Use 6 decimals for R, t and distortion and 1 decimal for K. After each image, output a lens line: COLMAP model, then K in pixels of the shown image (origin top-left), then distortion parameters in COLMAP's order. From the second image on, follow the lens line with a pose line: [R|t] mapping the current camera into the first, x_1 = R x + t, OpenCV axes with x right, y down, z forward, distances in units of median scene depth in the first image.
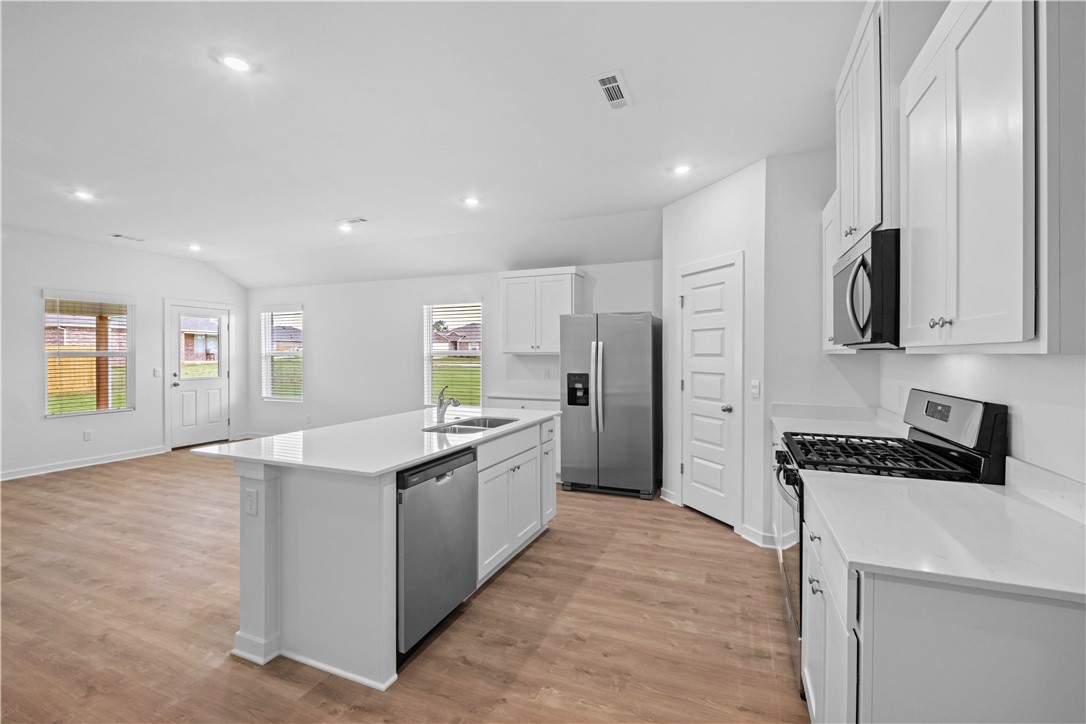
lens RADIAL K [[473.0, 0, 541.8], [0, 473.0, 355.4], [0, 0, 1]] dist [0.005916, -0.005826]
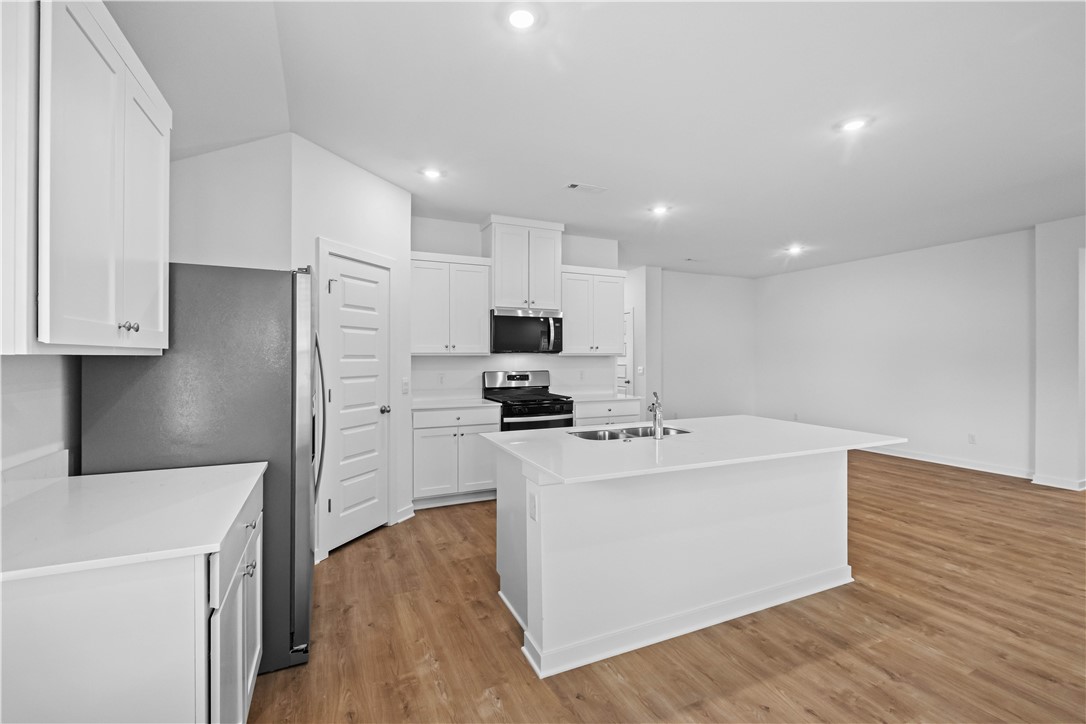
lens RADIAL K [[473.0, 0, 541.9], [0, 473.0, 359.3], [0, 0, 1]] dist [0.005916, -0.005826]
pose [[-0.736174, -0.003907, 0.676781, -0.435255], [0.001693, 0.999970, 0.007615, -0.001564], [-0.676791, 0.006752, -0.736145, 1.227645]]
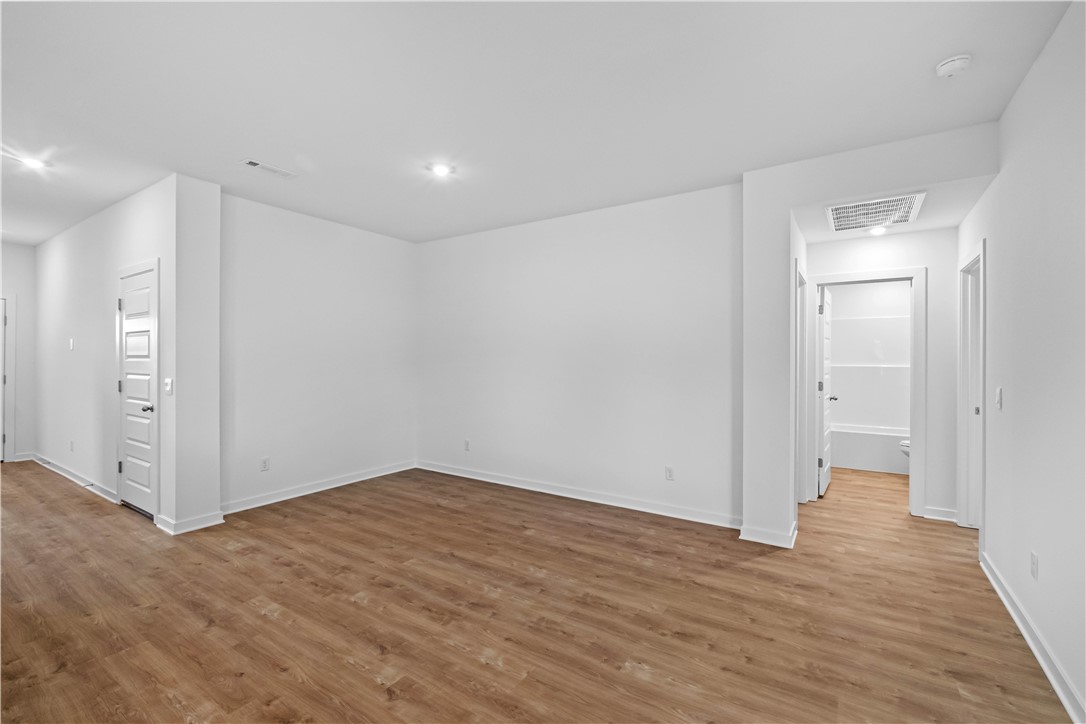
lens RADIAL K [[473.0, 0, 544.4], [0, 473.0, 355.5], [0, 0, 1]] dist [0.005916, -0.005826]
pose [[-0.982539, -0.001360, 0.186053, -0.359200], [-0.001683, 0.999997, -0.001578, -0.001956], [-0.186050, -0.001863, -0.982538, 0.462579]]
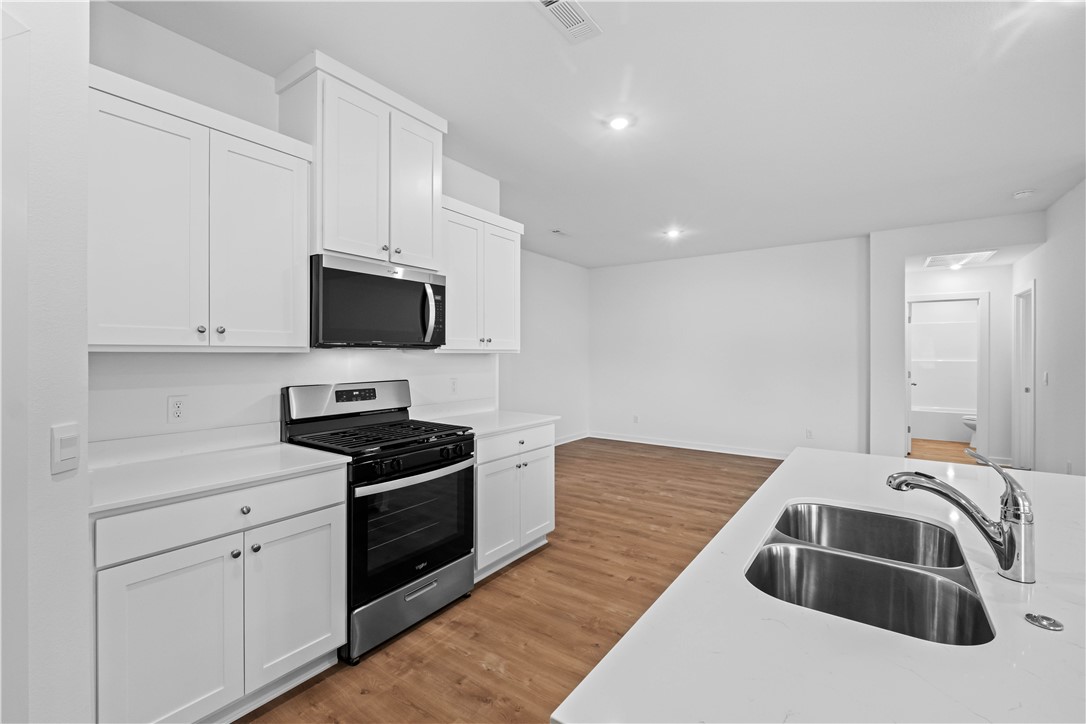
lens RADIAL K [[473.0, 0, 544.4], [0, 473.0, 352.5], [0, 0, 1]] dist [0.005916, -0.005826]
pose [[-0.977864, -0.001080, 0.209240, 0.014361], [-0.001442, 0.999998, -0.001576, -0.001574], [-0.209237, -0.001843, -0.977863, 0.965279]]
